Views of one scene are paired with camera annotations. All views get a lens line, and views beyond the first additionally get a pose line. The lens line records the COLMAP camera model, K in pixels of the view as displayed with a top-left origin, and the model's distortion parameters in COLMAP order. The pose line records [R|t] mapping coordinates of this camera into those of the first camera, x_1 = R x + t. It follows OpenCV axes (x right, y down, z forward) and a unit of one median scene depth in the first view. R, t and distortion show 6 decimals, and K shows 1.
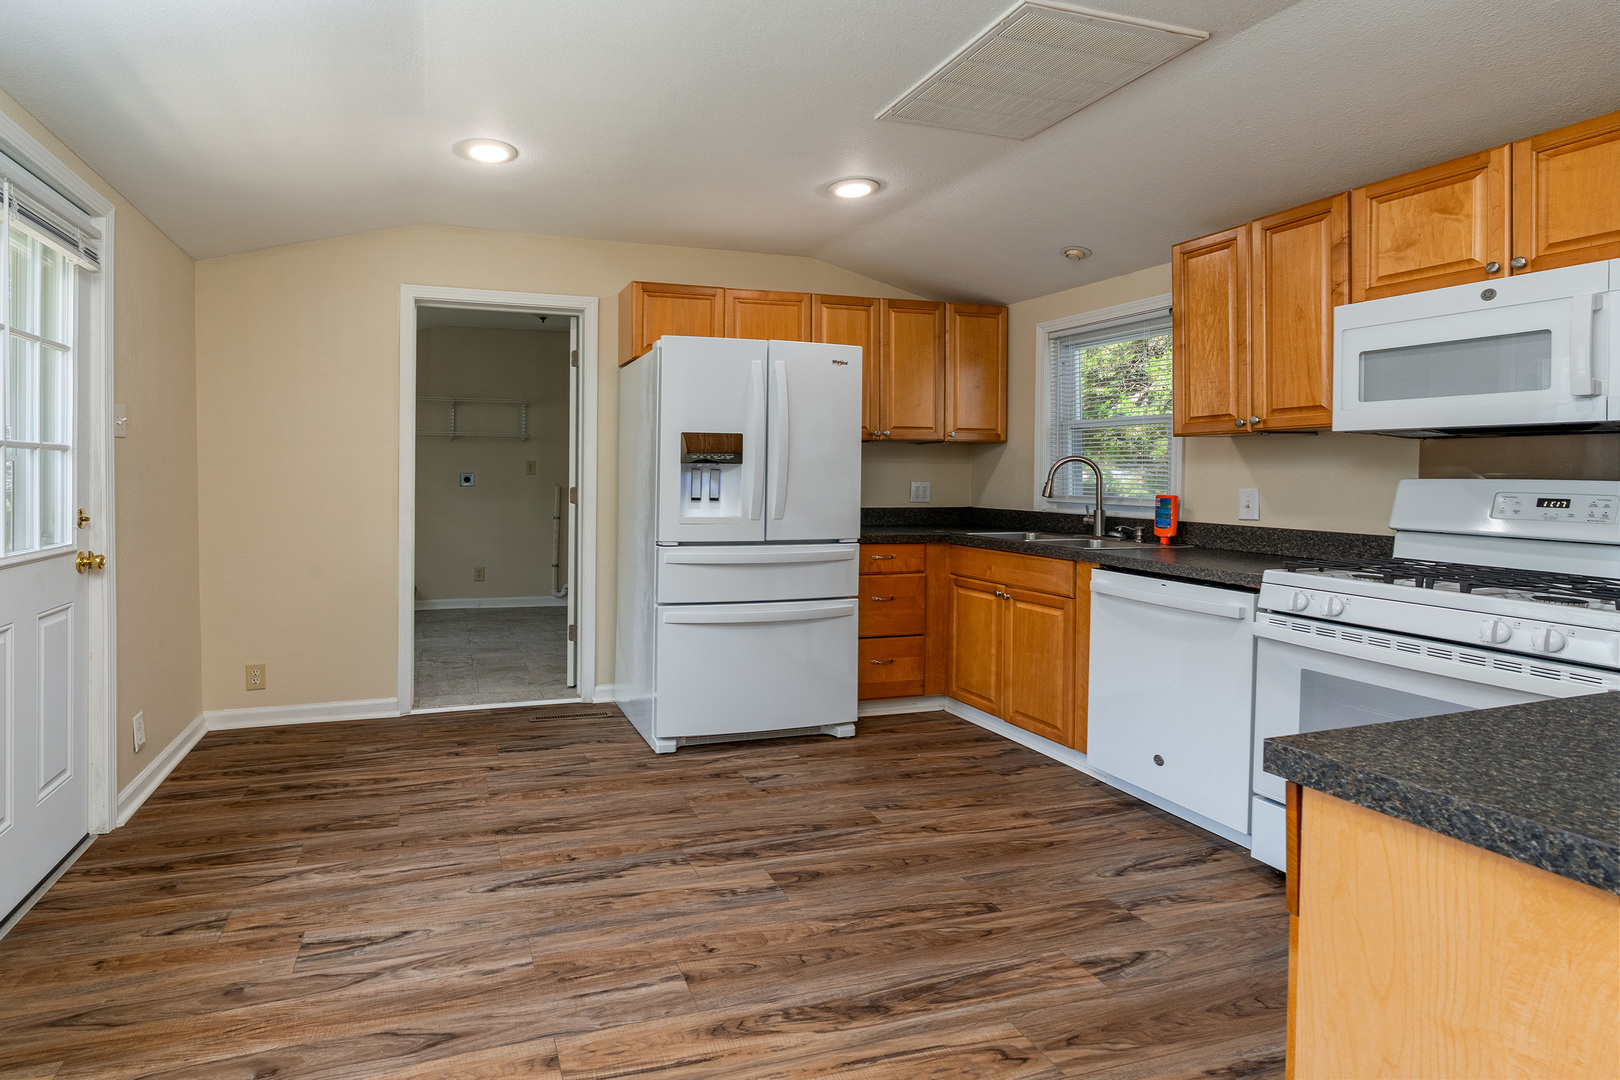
lens RADIAL K [[739.0, 0, 667.4], [0, 739.0, 474.2], [0, 0, 1]] dist [-0.004022, -0.000531]
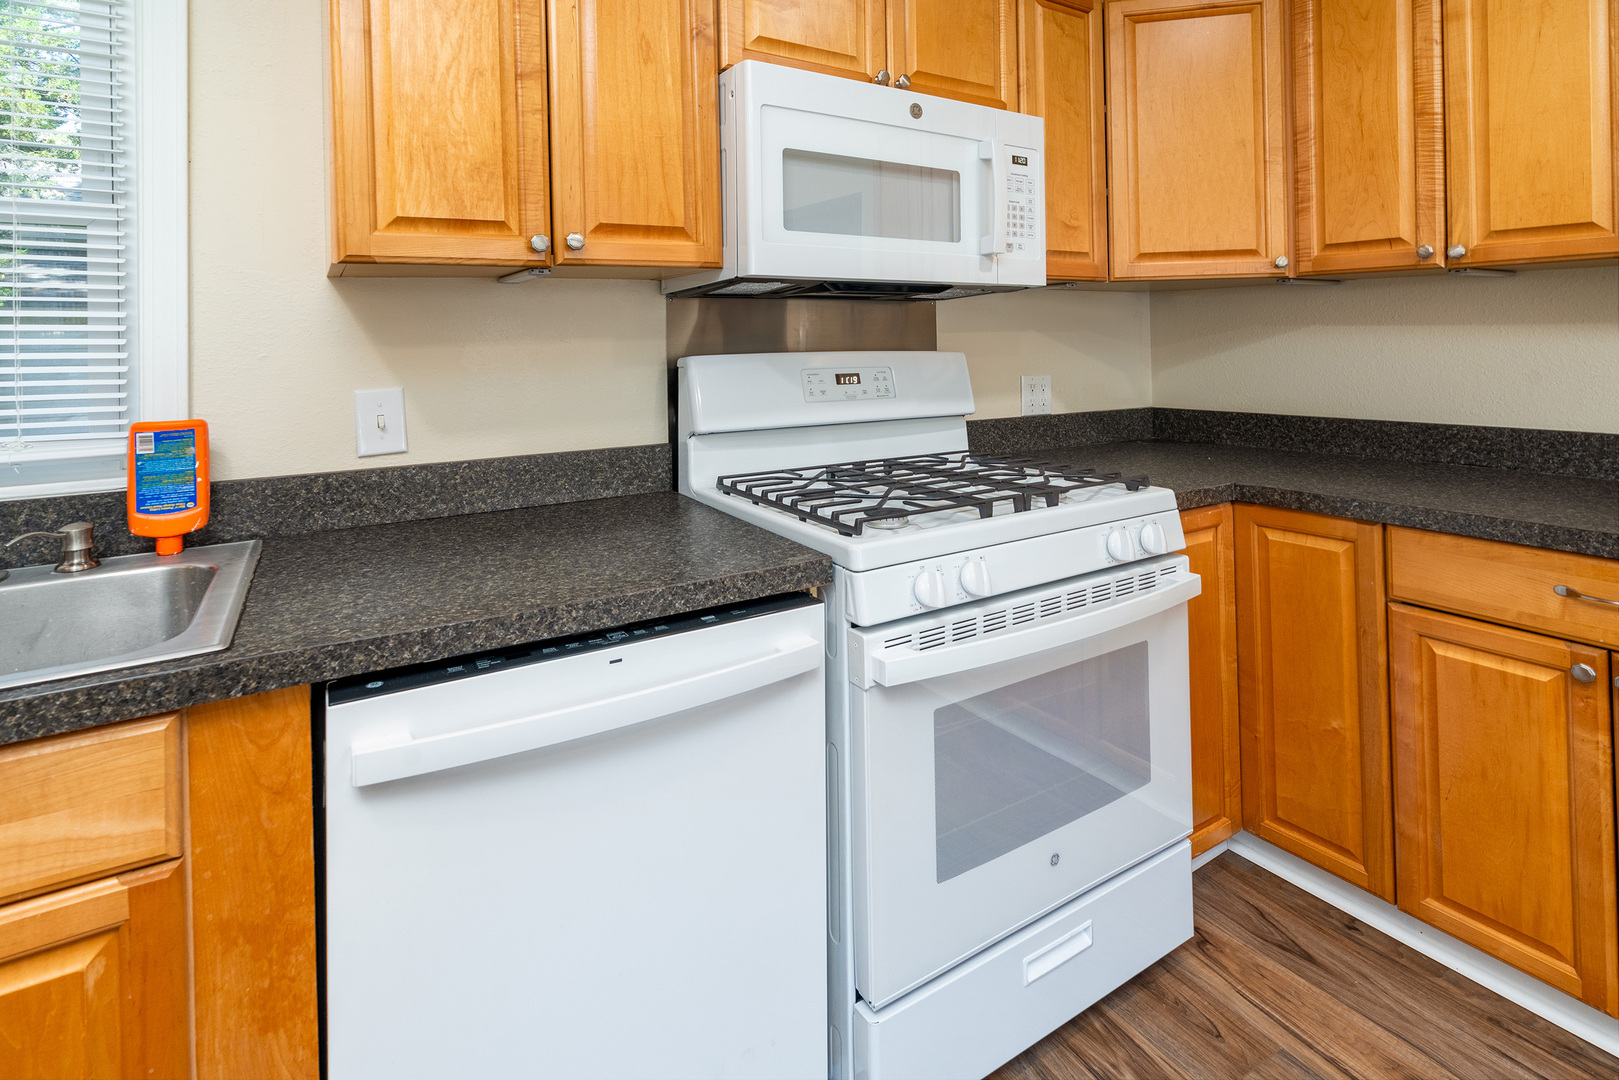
lens RADIAL K [[787.4, 0, 850.0], [0, 787.4, 337.7], [0, 0, 1]] dist [-0.009193, 0.003704]
pose [[-0.264914, -0.003081, 0.964267, 0.200146], [0.018708, 0.999790, 0.008334, -0.009637], [-0.964091, 0.020247, -0.264800, 0.749178]]
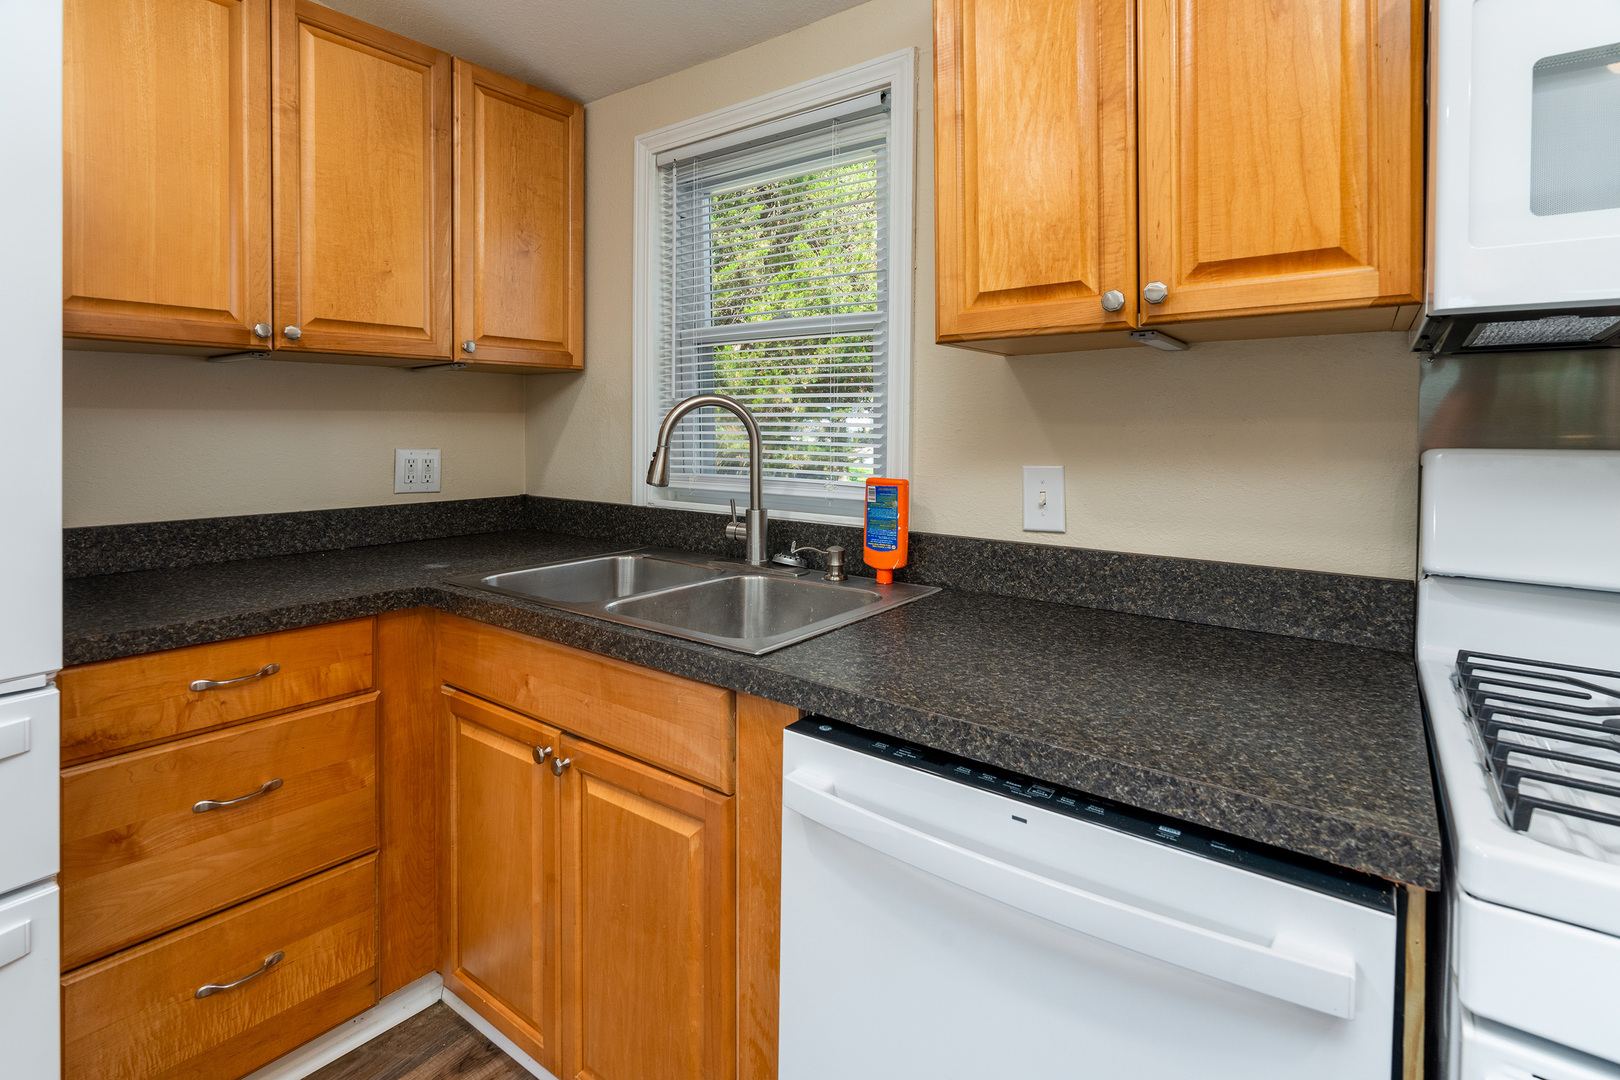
lens RADIAL K [[813.9, 0, 758.2], [0, 813.9, 435.3], [0, 0, 1]] dist [-0.012354, 0.000984]
pose [[0.823500, -0.013174, 0.567164, 0.307385], [0.005742, 0.999873, 0.014886, -0.006744], [-0.567287, -0.009002, 0.823471, 0.602074]]
